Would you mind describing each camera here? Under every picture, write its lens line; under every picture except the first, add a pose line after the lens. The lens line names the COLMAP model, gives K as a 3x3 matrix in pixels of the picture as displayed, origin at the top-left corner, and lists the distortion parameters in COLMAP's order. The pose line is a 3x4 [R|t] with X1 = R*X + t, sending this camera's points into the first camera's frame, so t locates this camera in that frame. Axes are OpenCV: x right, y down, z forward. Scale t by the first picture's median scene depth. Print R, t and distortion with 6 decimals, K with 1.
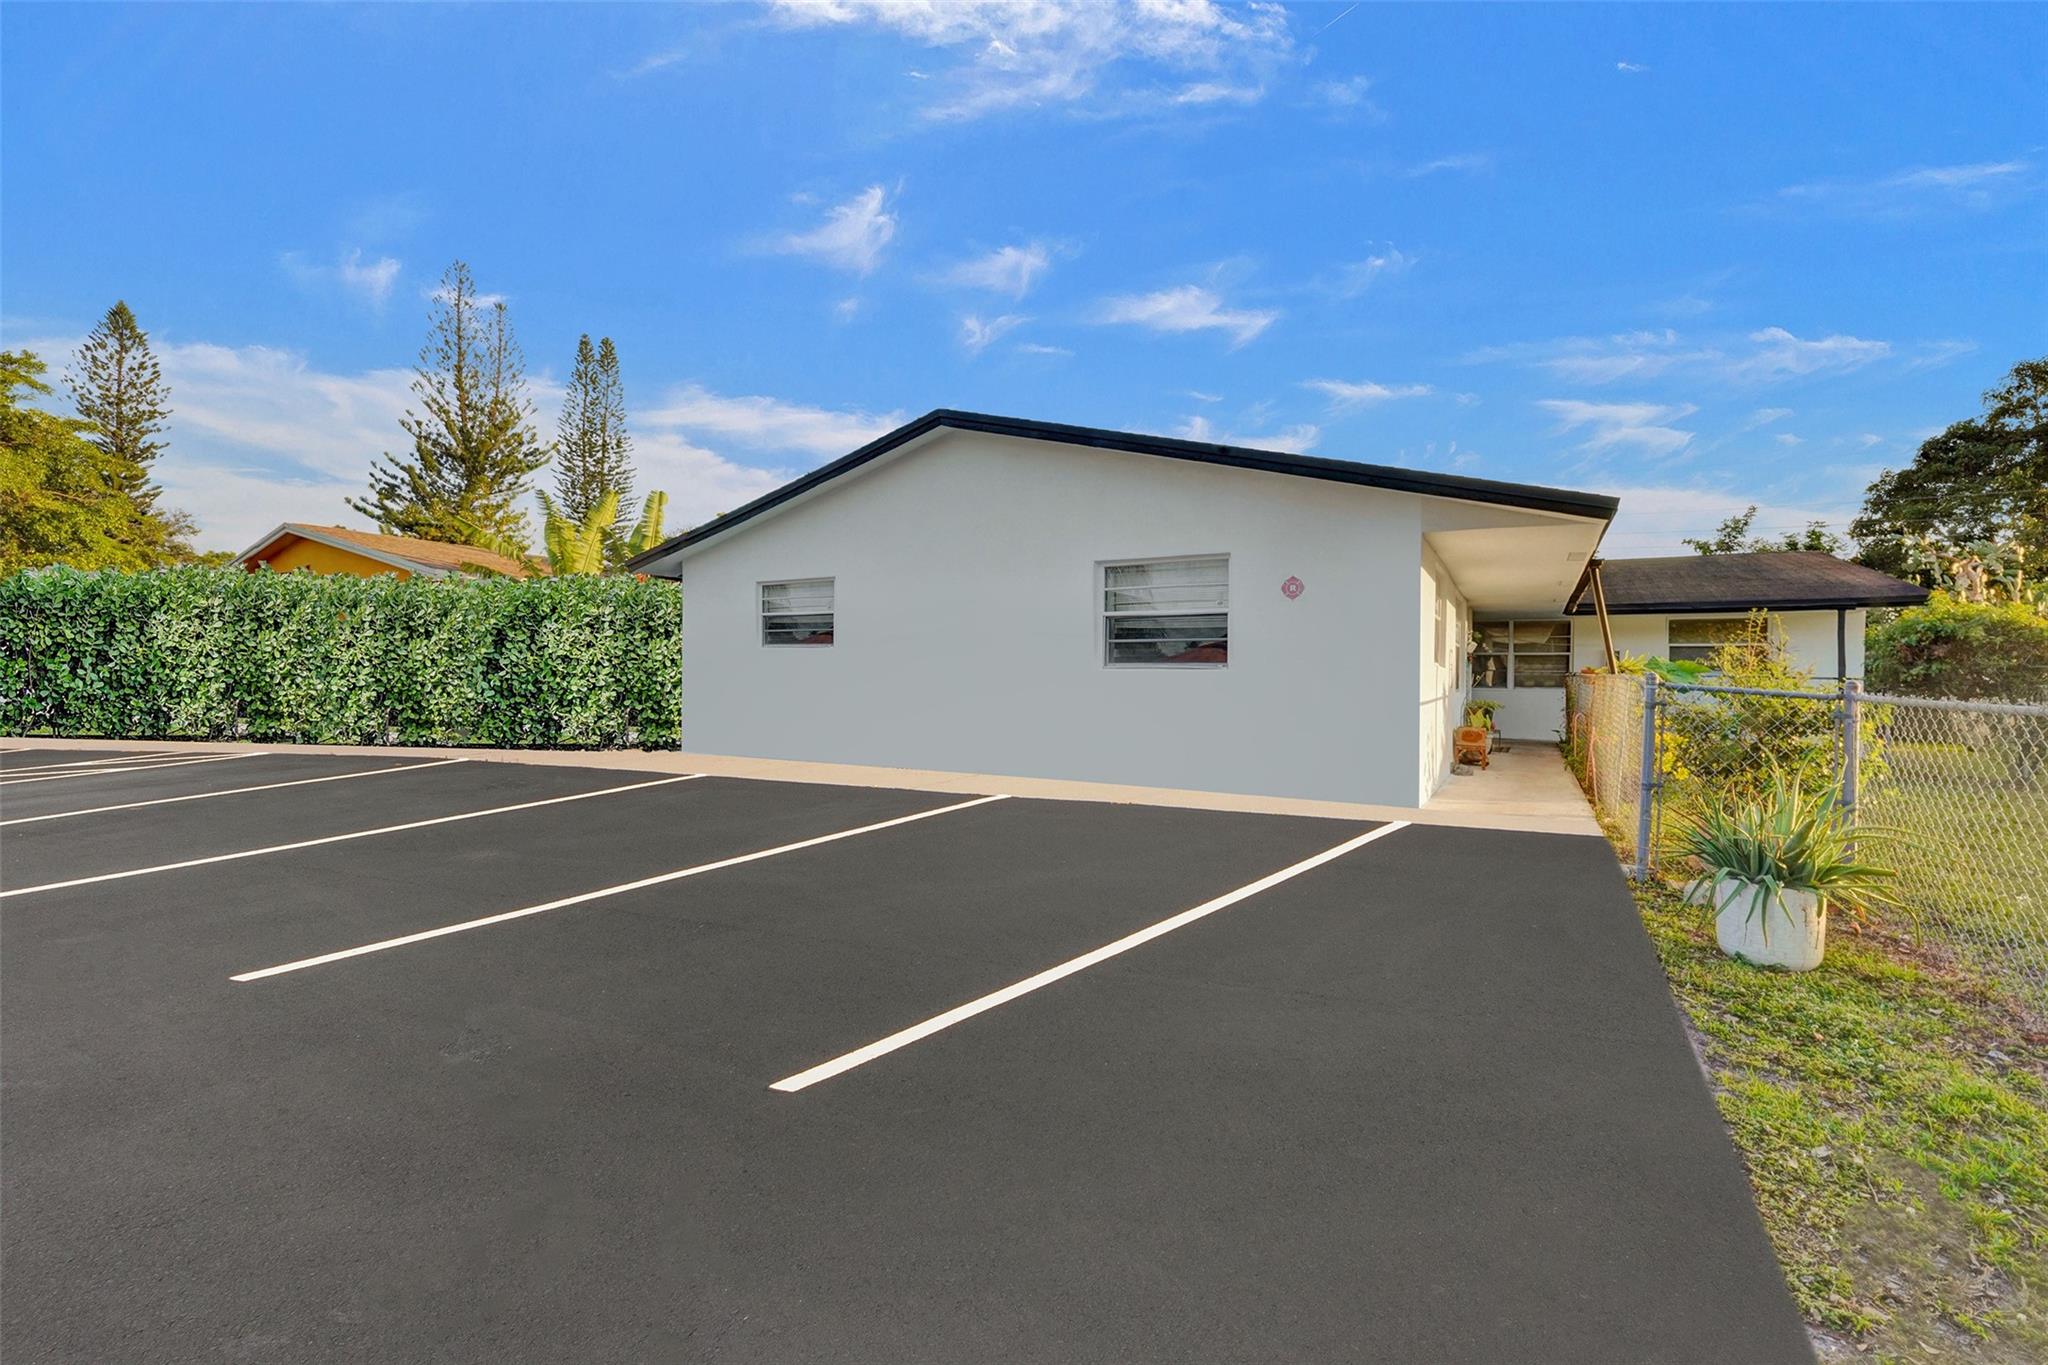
lens RADIAL K [[857.4, 0, 1022.3], [0, 857.4, 693.6], [0, 0, 1]] dist [0.001456, -0.000527]
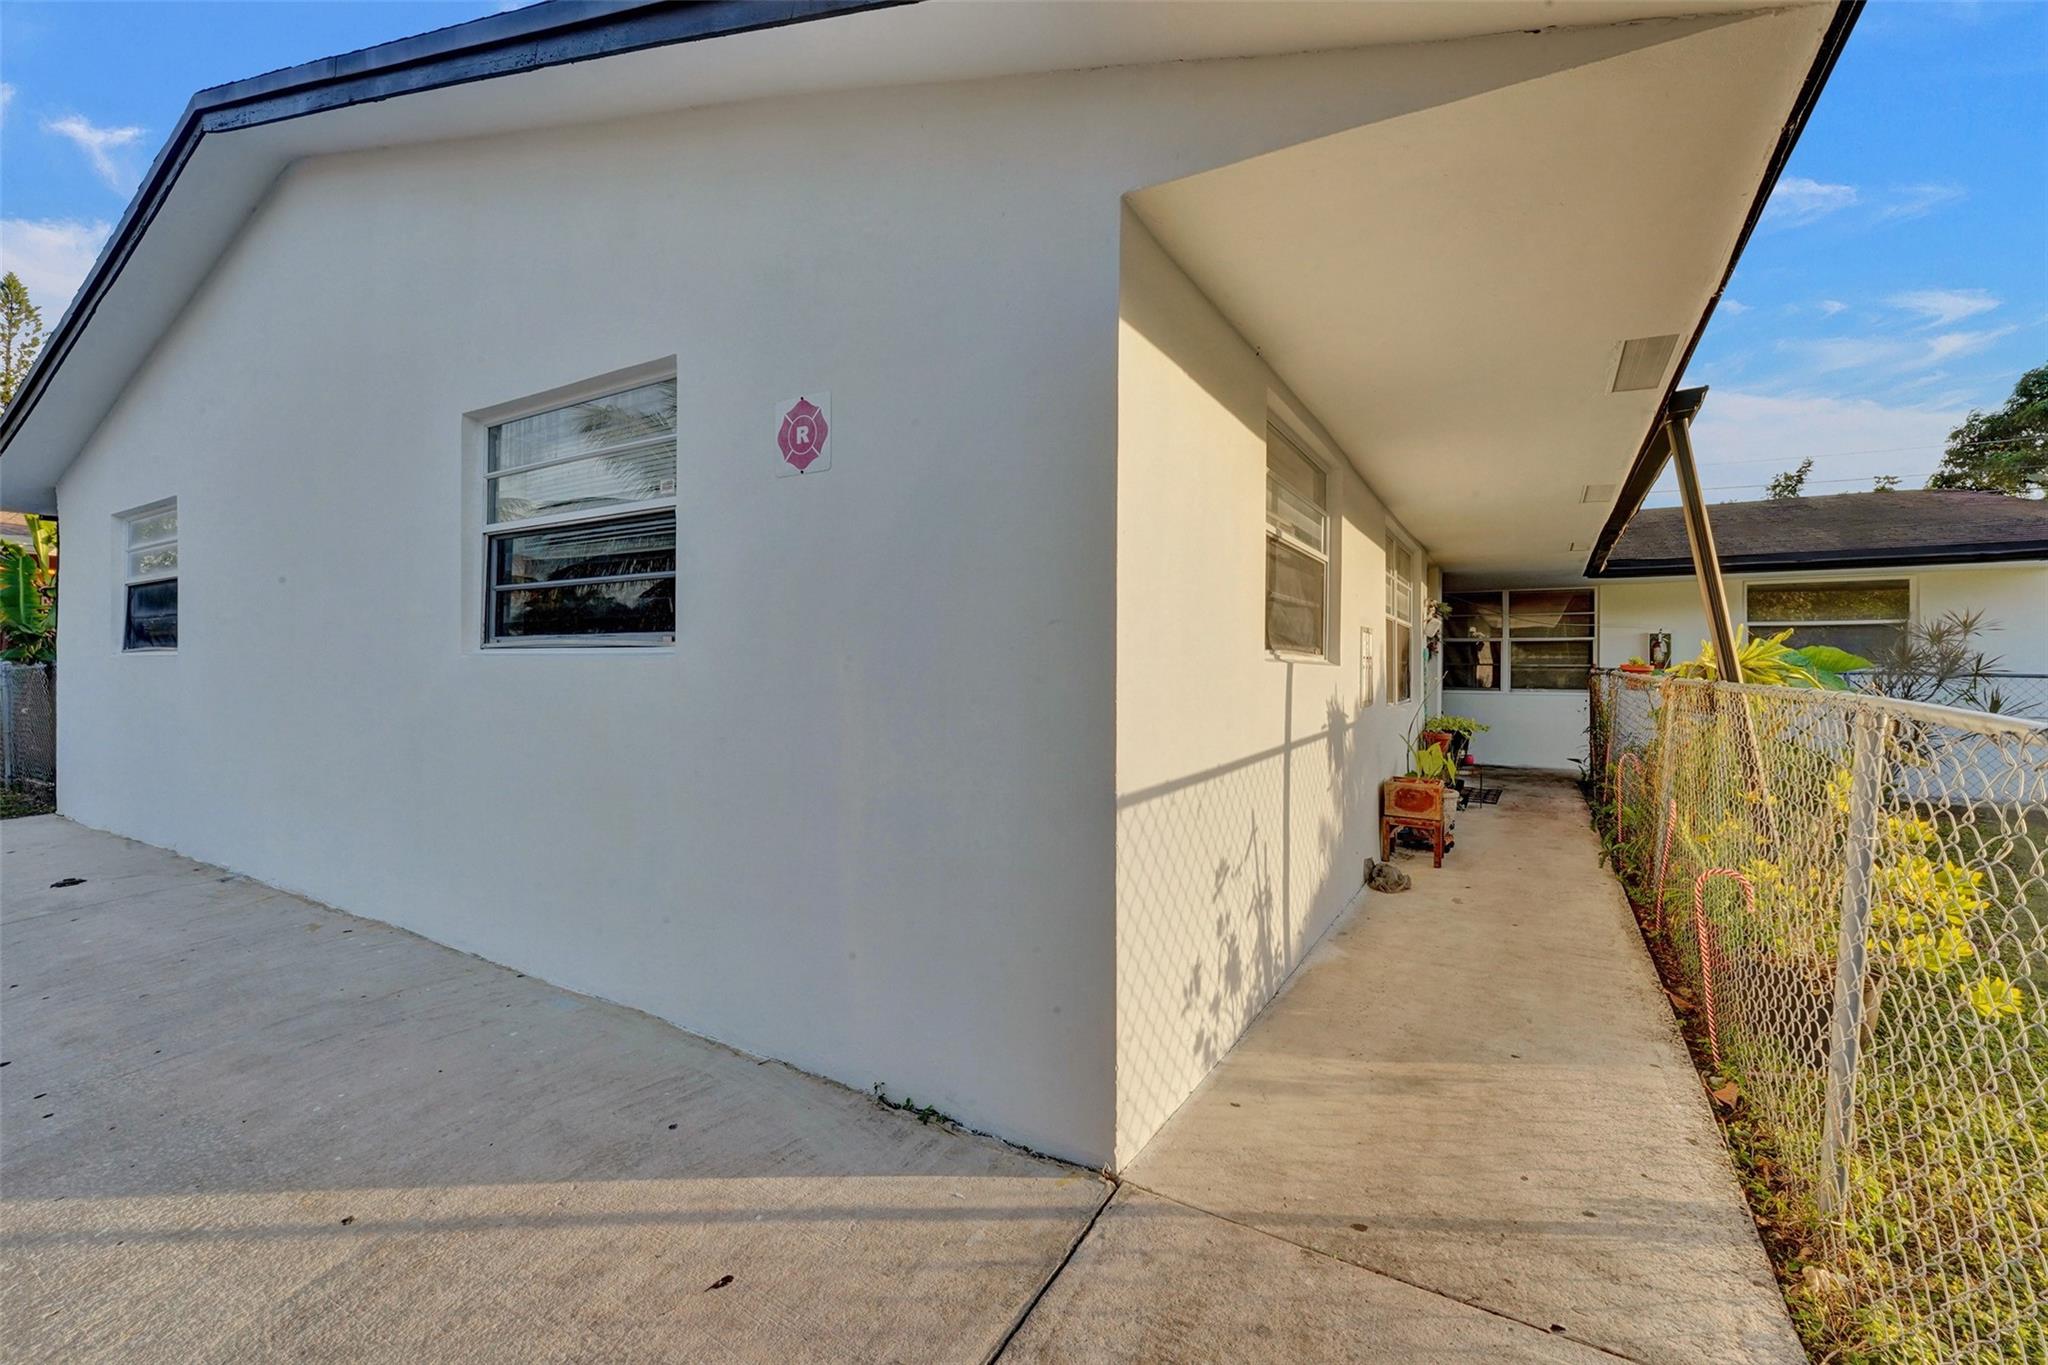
lens RADIAL K [[873.1, 0, 1024.0], [0, 873.1, 682.5], [0, 0, 1]] dist [0.000516, -0.000134]
pose [[0.999974, -0.007230, 0.000093, 0.201565], [0.007231, 0.999955, -0.006112, -0.011950], [-0.000049, 0.006112, 0.999981, 0.331651]]
